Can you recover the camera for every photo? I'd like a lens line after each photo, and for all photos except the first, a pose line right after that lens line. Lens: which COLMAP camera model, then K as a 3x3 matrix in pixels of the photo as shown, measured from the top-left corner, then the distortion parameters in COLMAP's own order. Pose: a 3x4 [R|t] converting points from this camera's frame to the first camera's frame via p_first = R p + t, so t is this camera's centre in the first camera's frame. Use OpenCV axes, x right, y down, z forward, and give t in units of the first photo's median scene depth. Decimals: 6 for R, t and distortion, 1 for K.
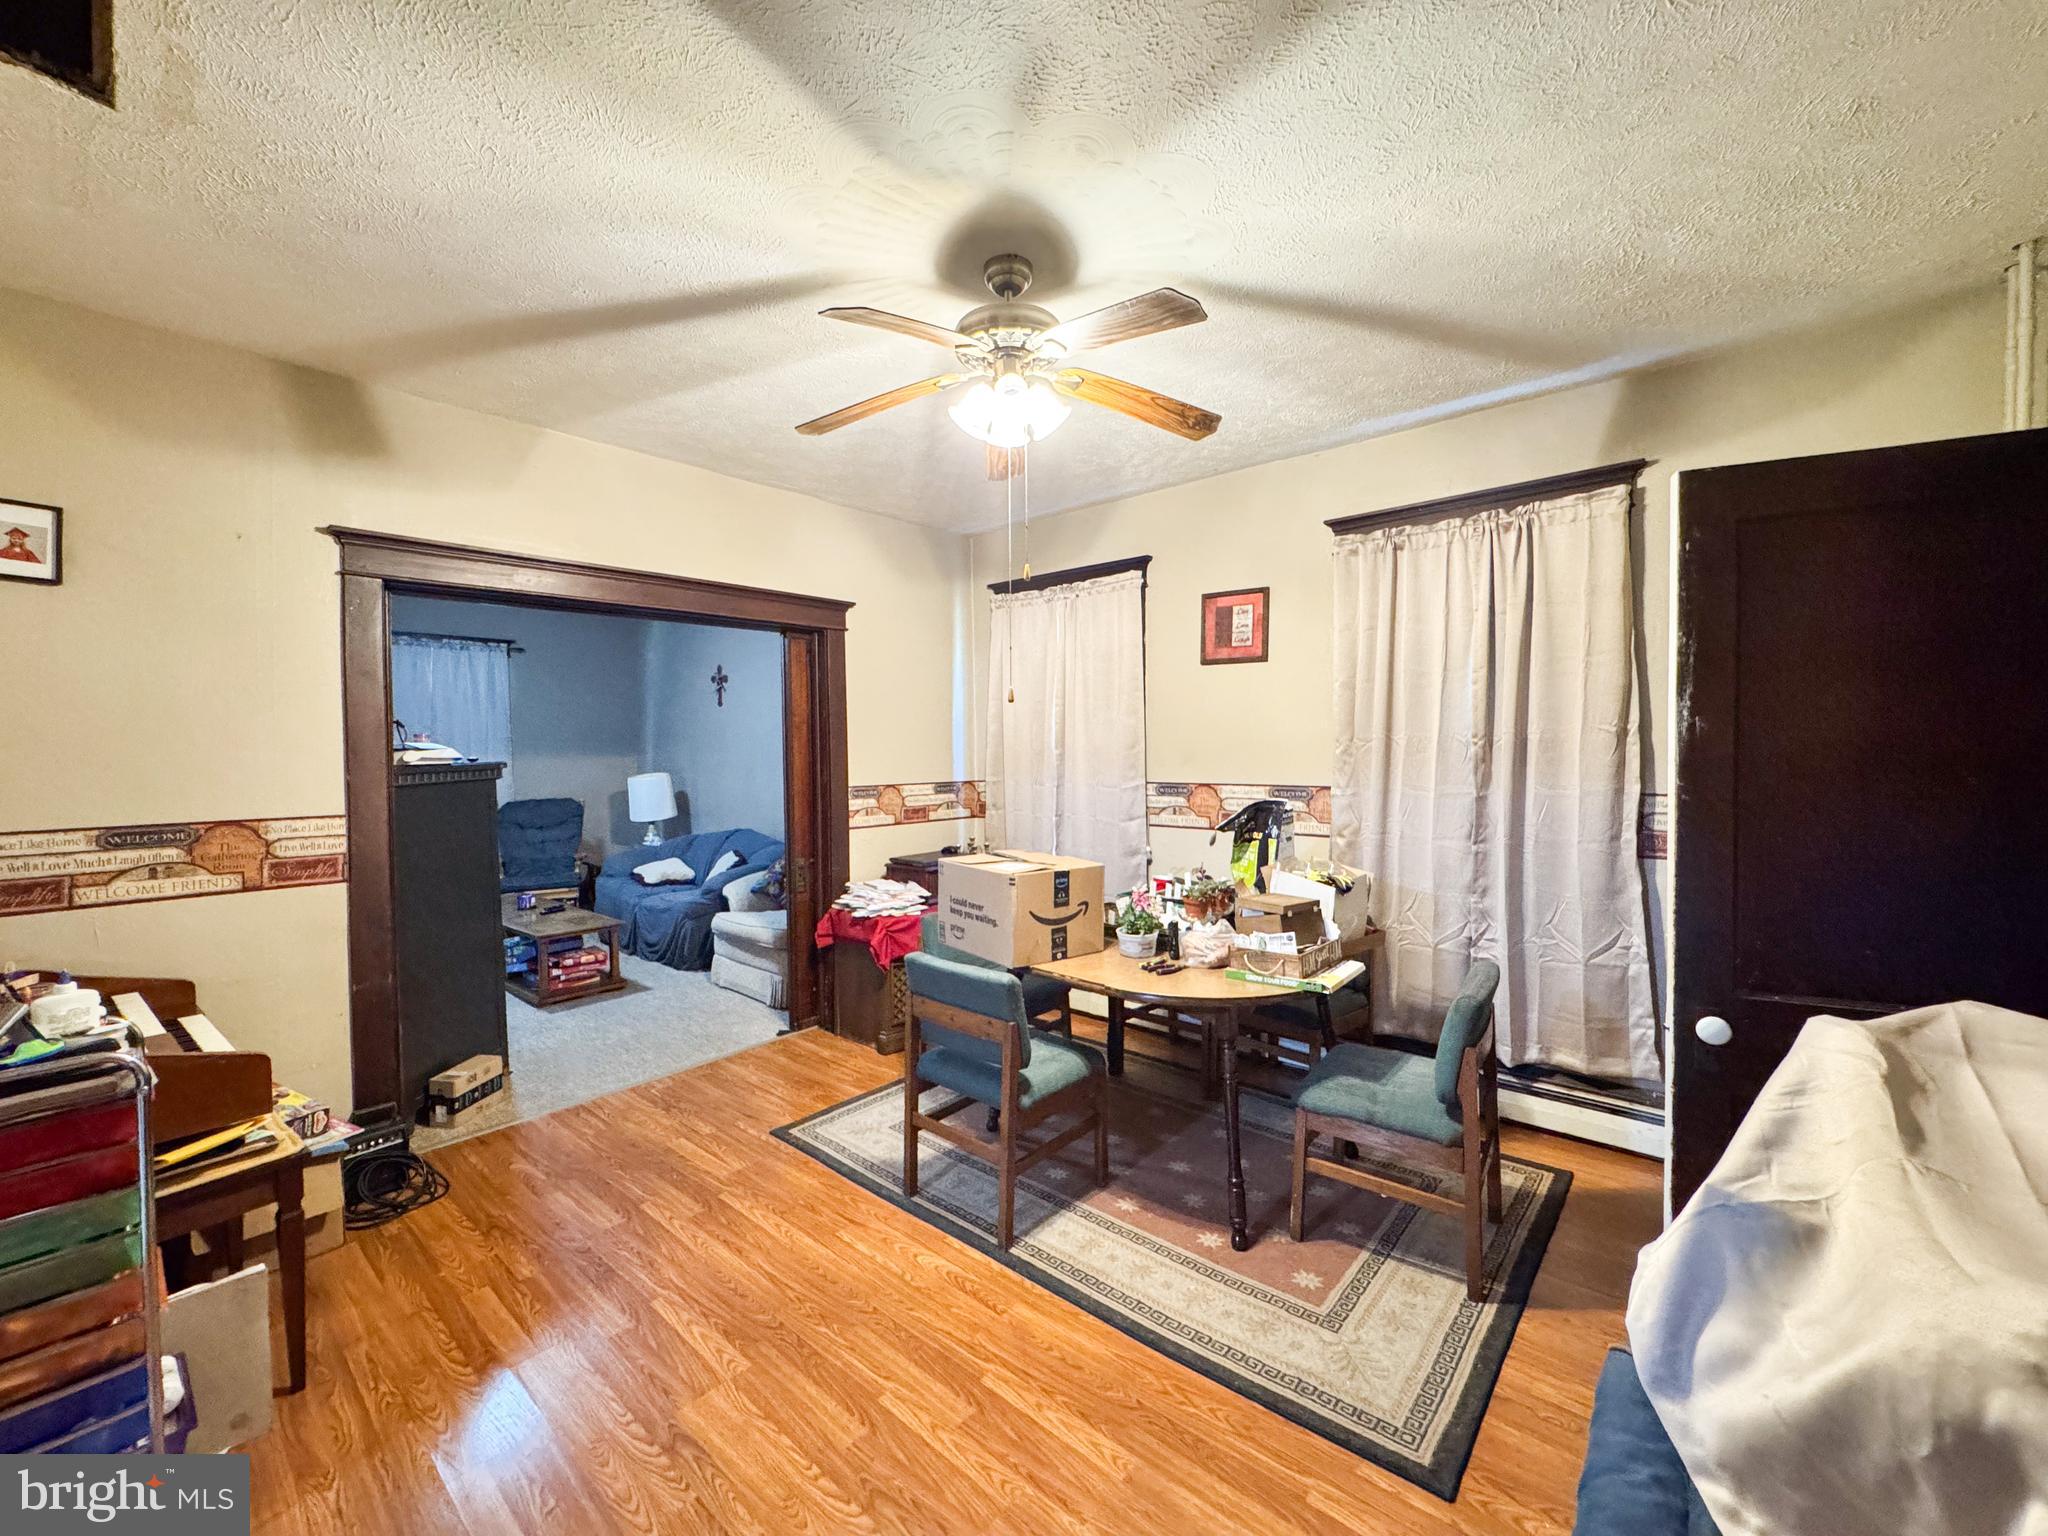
lens RADIAL K [[824.1, 0, 1020.7], [0, 824.1, 764.3], [0, 0, 1]] dist [-0.001807, -0.000126]
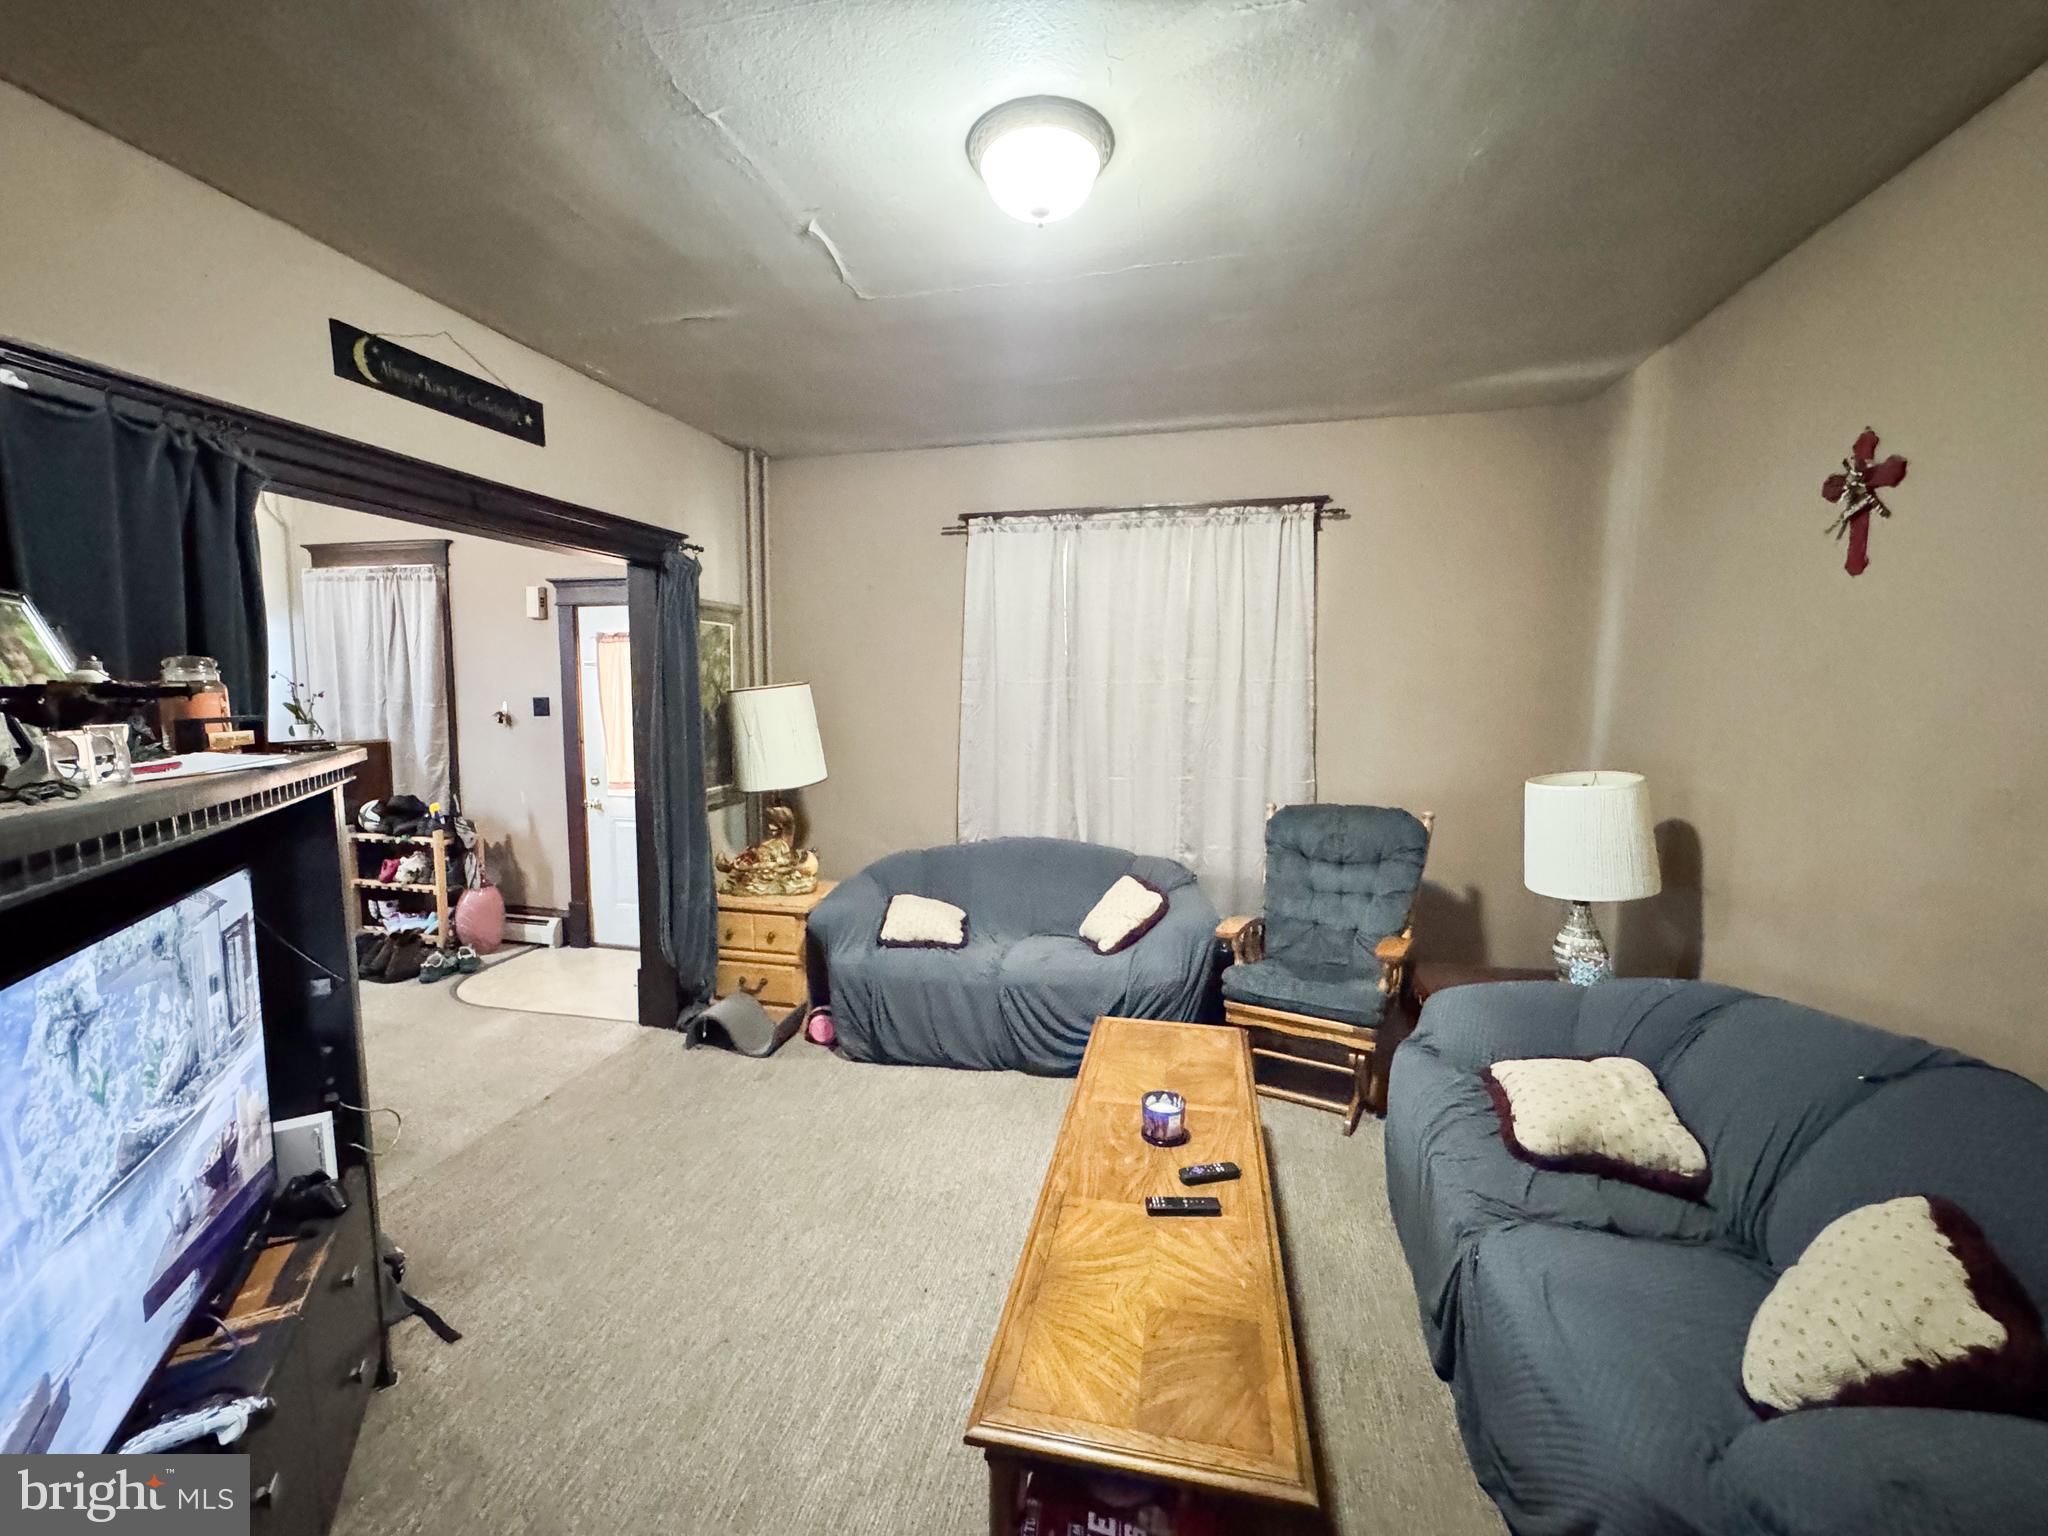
lens RADIAL K [[824.1, 0, 1020.7], [0, 824.1, 764.3], [0, 0, 1]] dist [-0.001807, -0.000126]
pose [[0.483328, 0.082031, -0.871588, -0.247415], [-0.029762, 0.996564, 0.077289, -0.015517], [0.874933, -0.011416, 0.484109, 0.594283]]
